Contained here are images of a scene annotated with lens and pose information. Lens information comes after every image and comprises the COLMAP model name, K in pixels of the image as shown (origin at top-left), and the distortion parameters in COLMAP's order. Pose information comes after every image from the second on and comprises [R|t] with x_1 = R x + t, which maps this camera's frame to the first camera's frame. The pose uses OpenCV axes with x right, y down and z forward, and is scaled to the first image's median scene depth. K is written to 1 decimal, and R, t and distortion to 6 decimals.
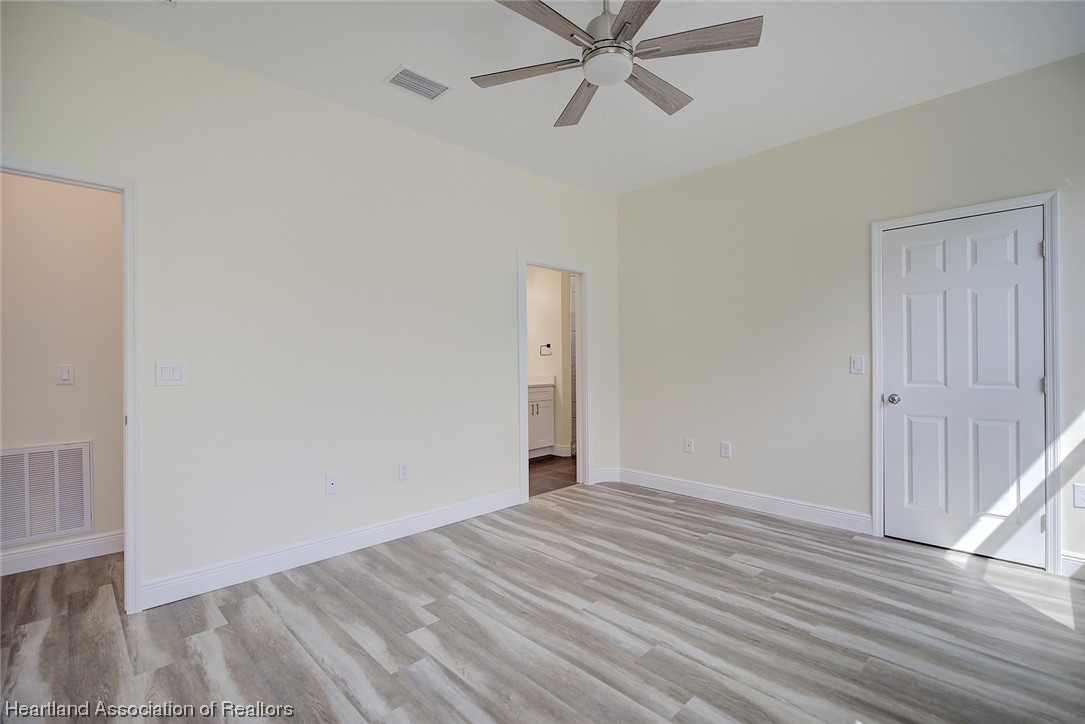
lens RADIAL K [[494.7, 0, 543.3], [0, 494.7, 364.8], [0, 0, 1]] dist [0.000061, -0.001129]
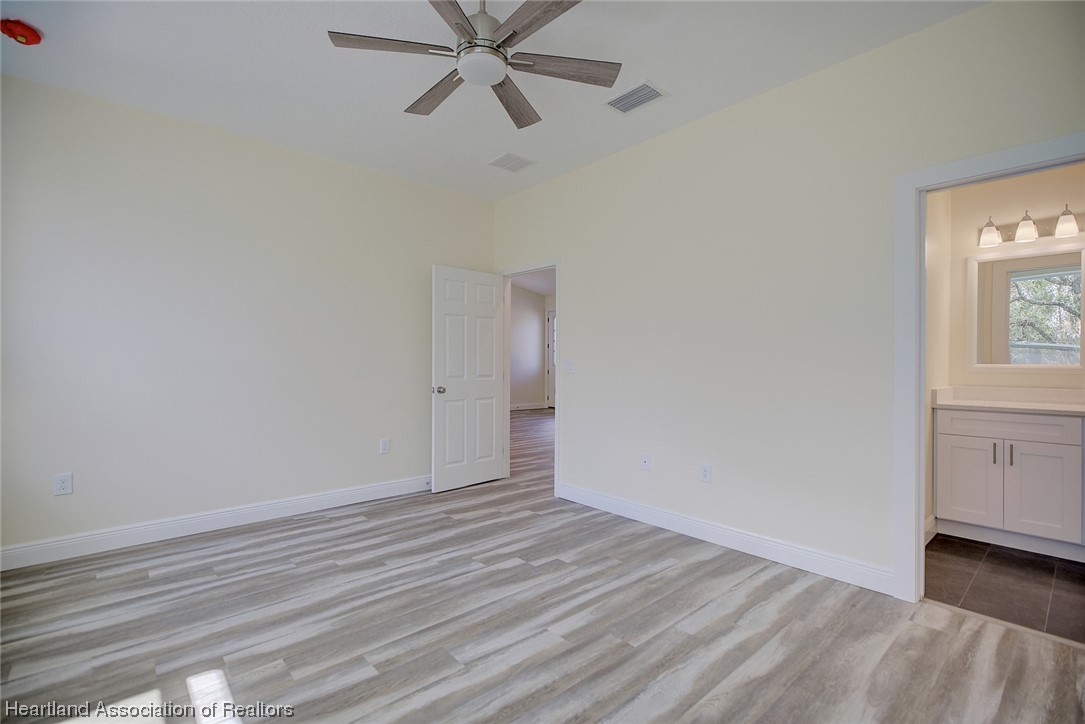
lens RADIAL K [[494.7, 0, 545.5], [0, 494.7, 358.9], [0, 0, 1]] dist [0.000061, -0.001129]
pose [[-0.042101, 0.005505, -0.999098, 0.783453], [-0.009601, 0.999936, 0.005914, -0.014348], [0.999067, 0.009841, -0.042046, 0.805649]]
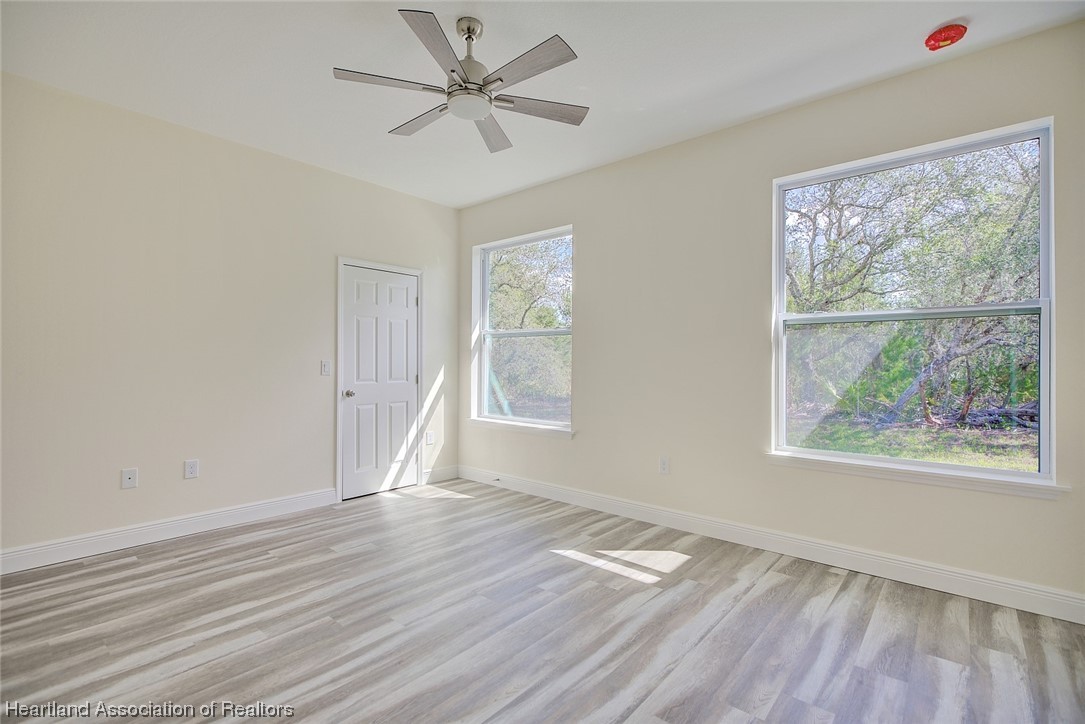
lens RADIAL K [[494.7, 0, 537.6], [0, 494.7, 361.0], [0, 0, 1]] dist [0.000061, -0.001129]
pose [[-0.079413, 0.012073, 0.996769, -0.695776], [0.005153, 0.999918, -0.011701, -0.000216], [-0.996828, 0.004207, -0.079469, 0.640297]]
